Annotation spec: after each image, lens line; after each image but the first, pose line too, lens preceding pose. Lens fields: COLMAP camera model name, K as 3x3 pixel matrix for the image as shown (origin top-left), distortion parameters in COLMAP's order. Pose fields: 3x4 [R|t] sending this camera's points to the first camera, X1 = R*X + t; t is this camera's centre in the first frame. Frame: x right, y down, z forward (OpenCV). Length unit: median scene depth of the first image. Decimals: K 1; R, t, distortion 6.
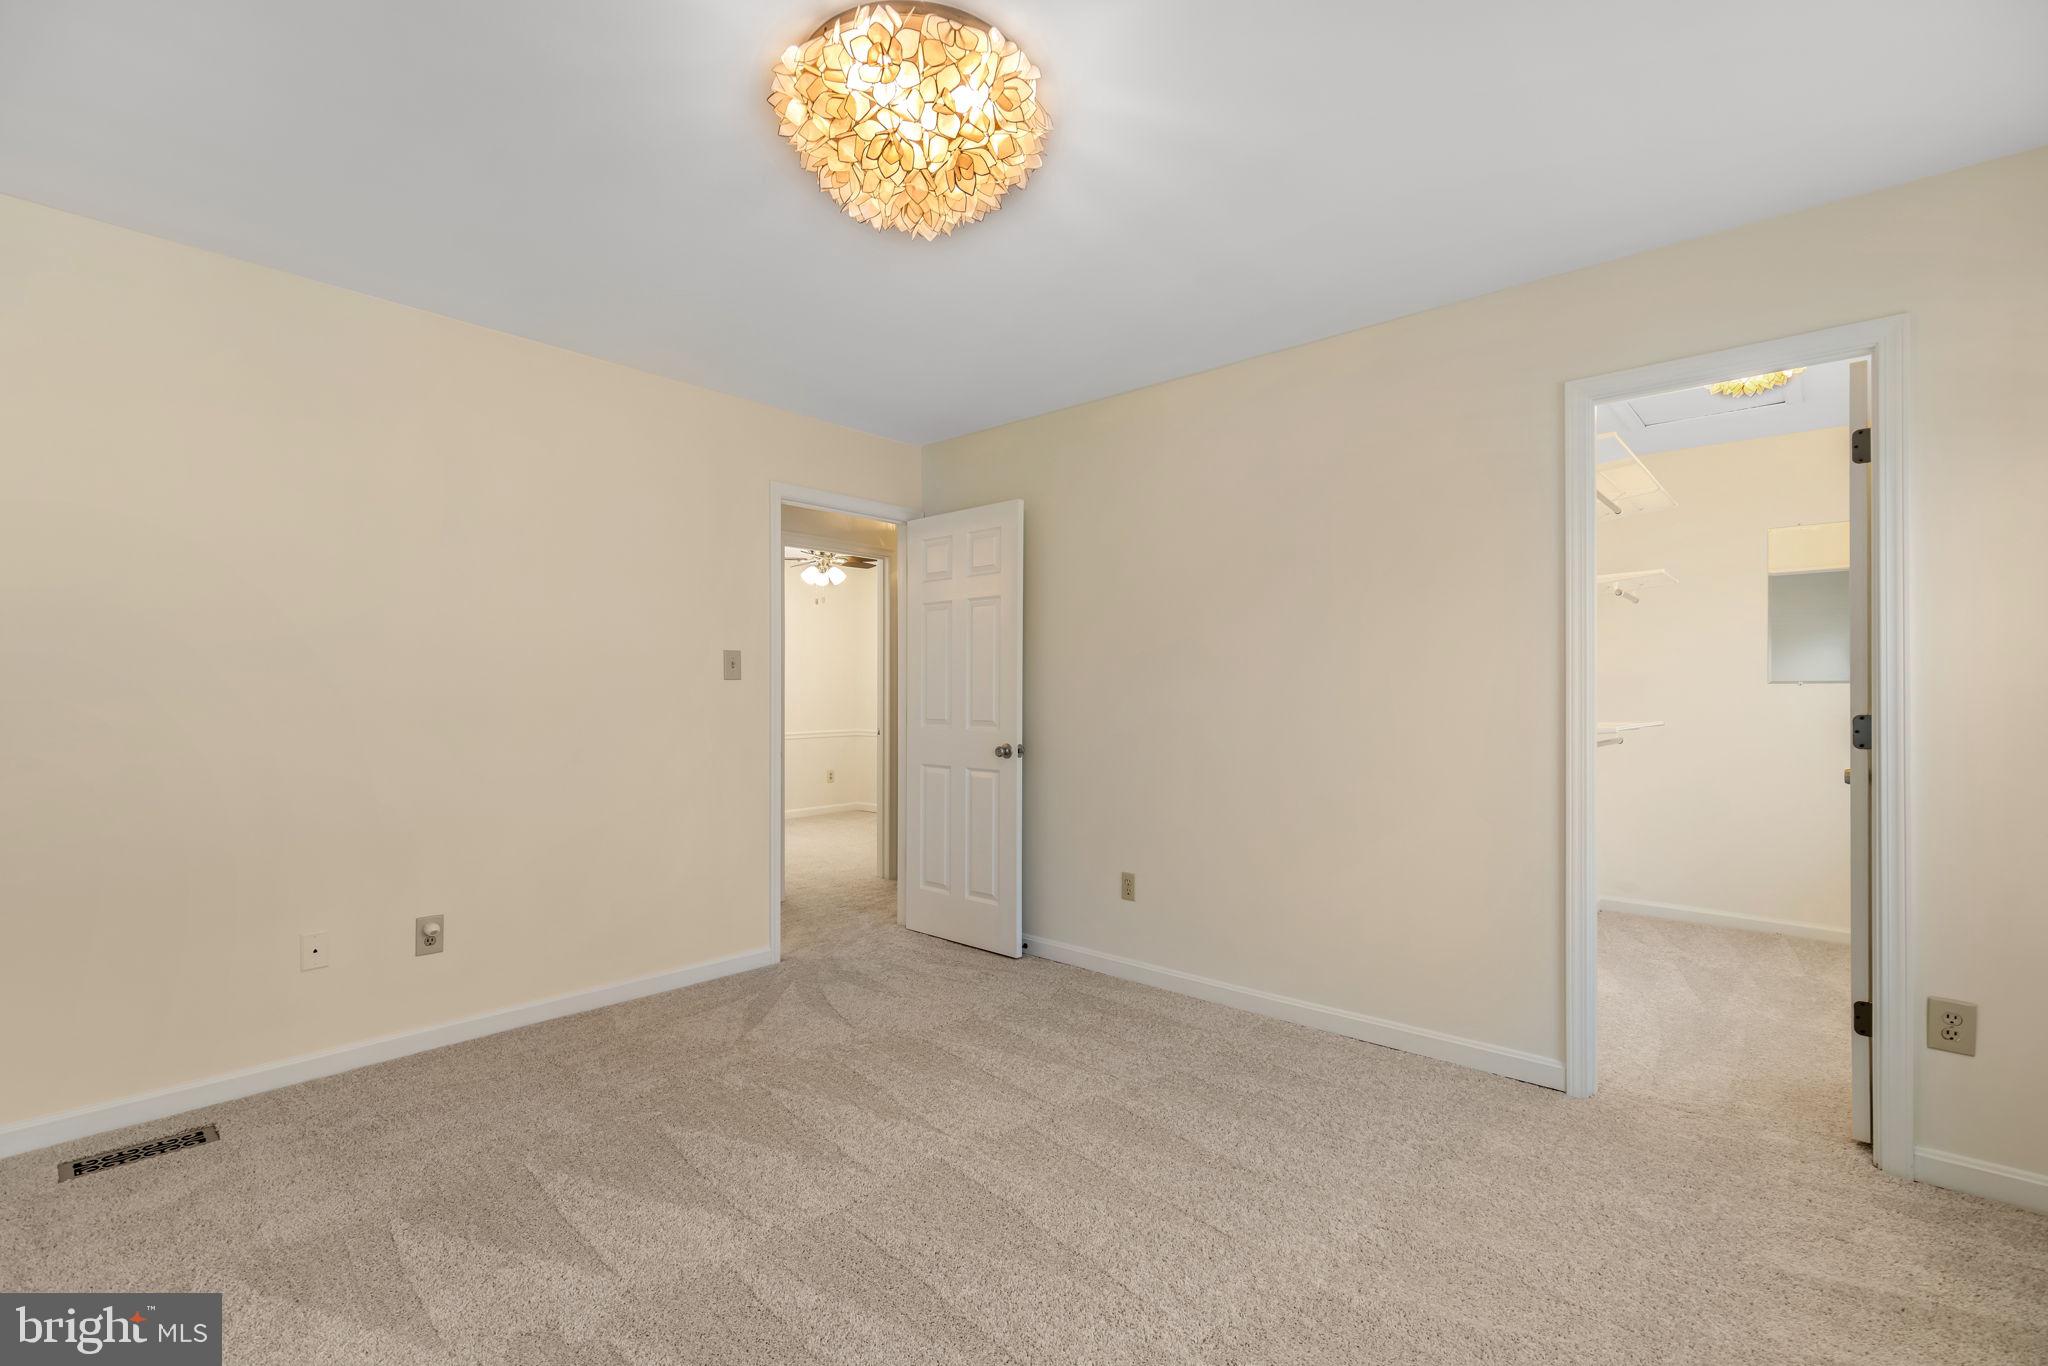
lens RADIAL K [[932.1, 0, 1021.6], [0, 932.1, 691.9], [0, 0, 1]] dist [0.005637, 0.000095]
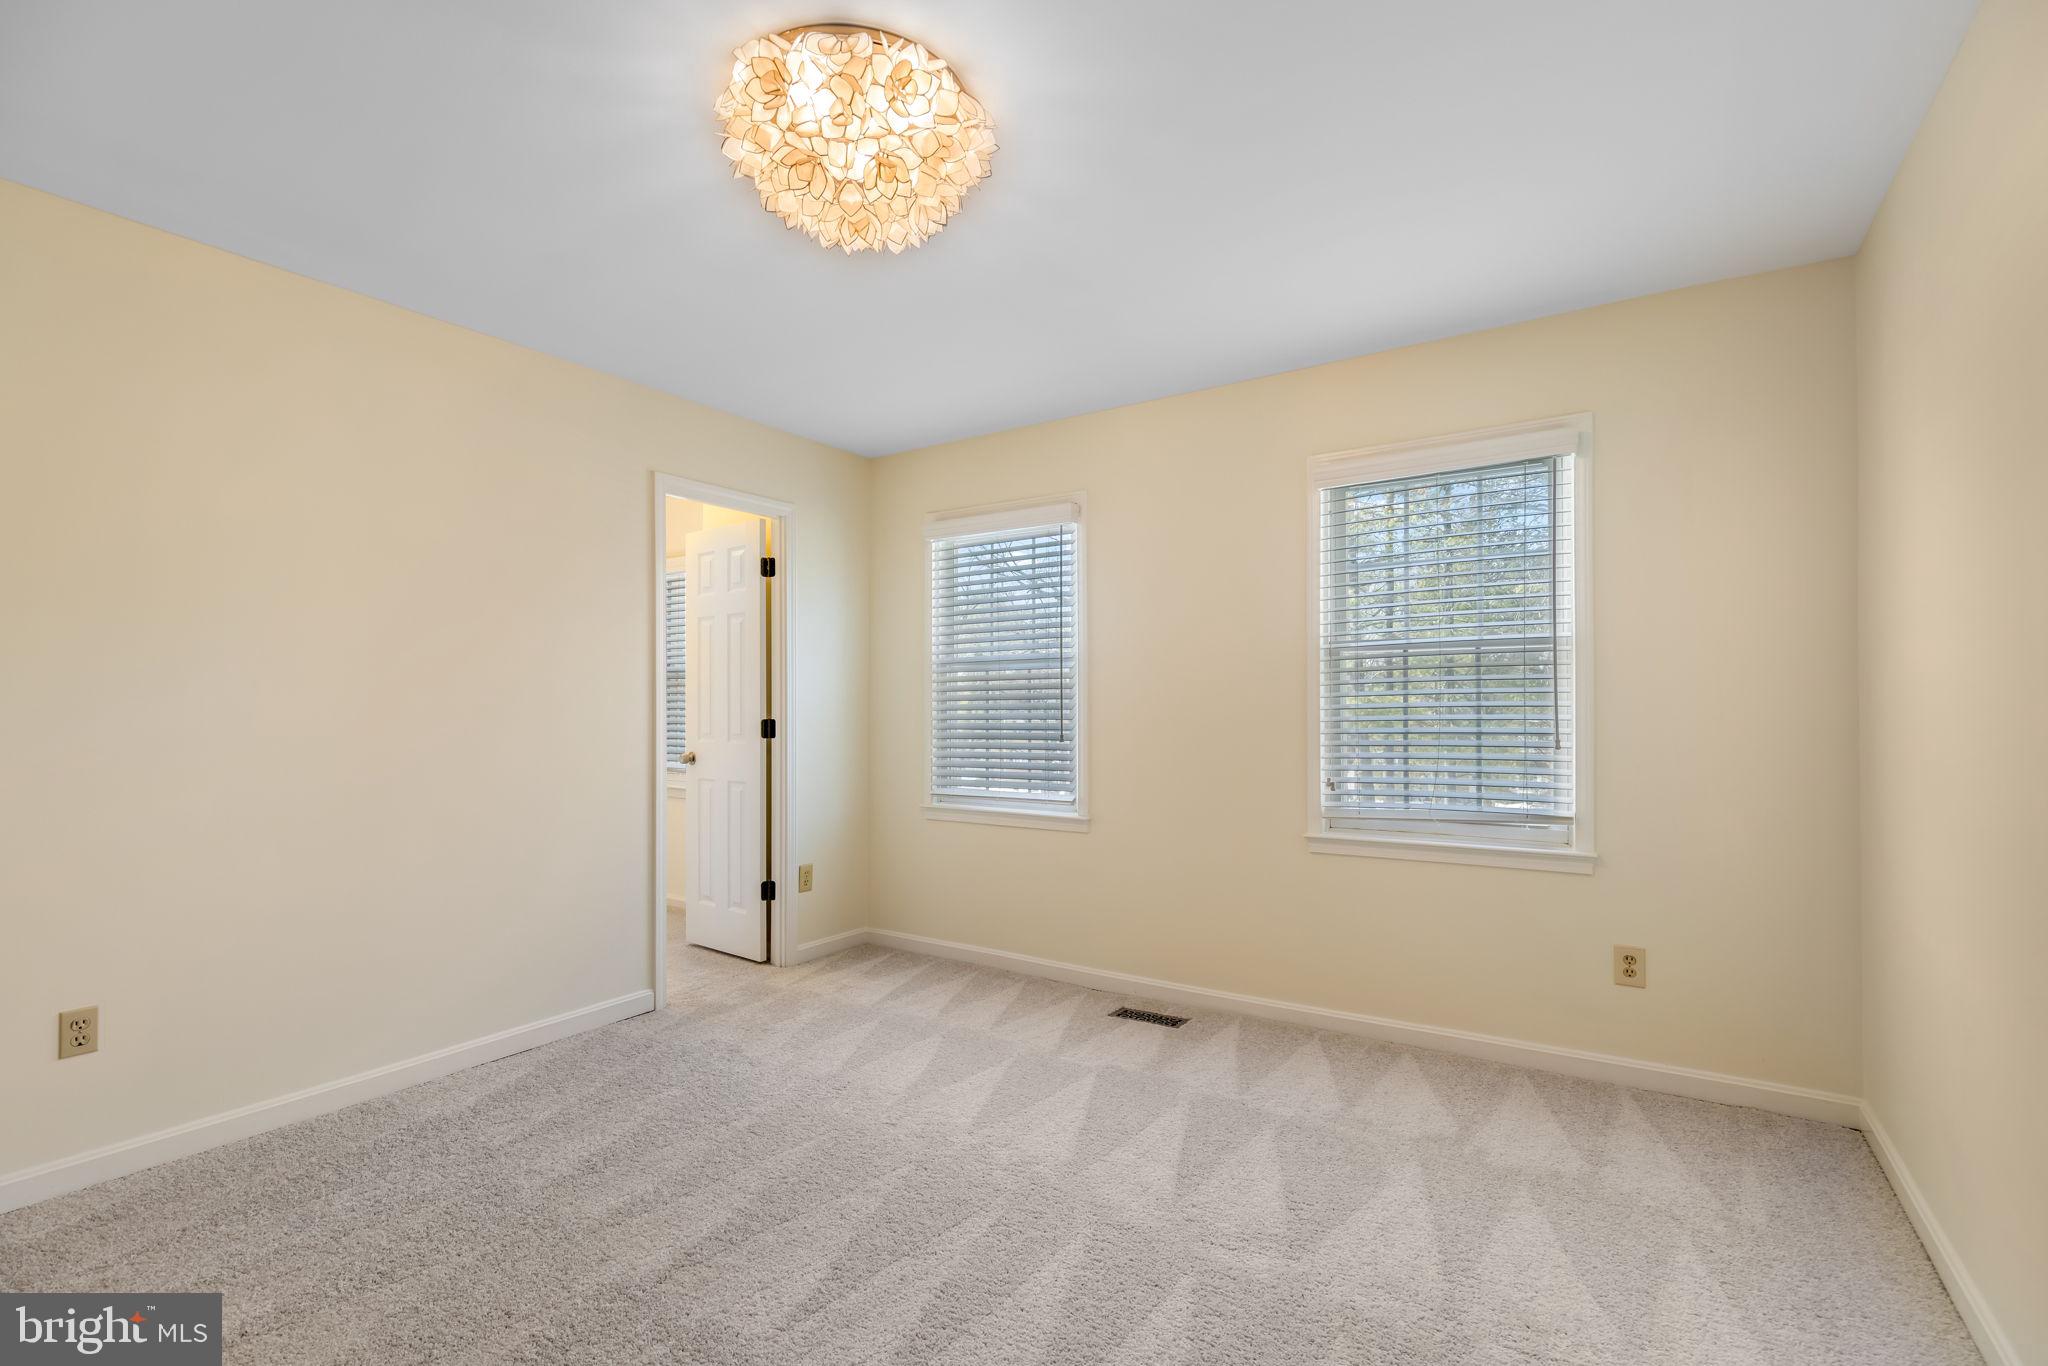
lens RADIAL K [[932.1, 0, 1021.6], [0, 932.1, 691.9], [0, 0, 1]] dist [0.005637, 0.000095]
pose [[-0.171942, 0.015809, 0.984980, -0.798837], [-0.004659, 0.999847, -0.016861, 0.000403], [-0.985096, -0.007488, -0.171842, 0.717396]]
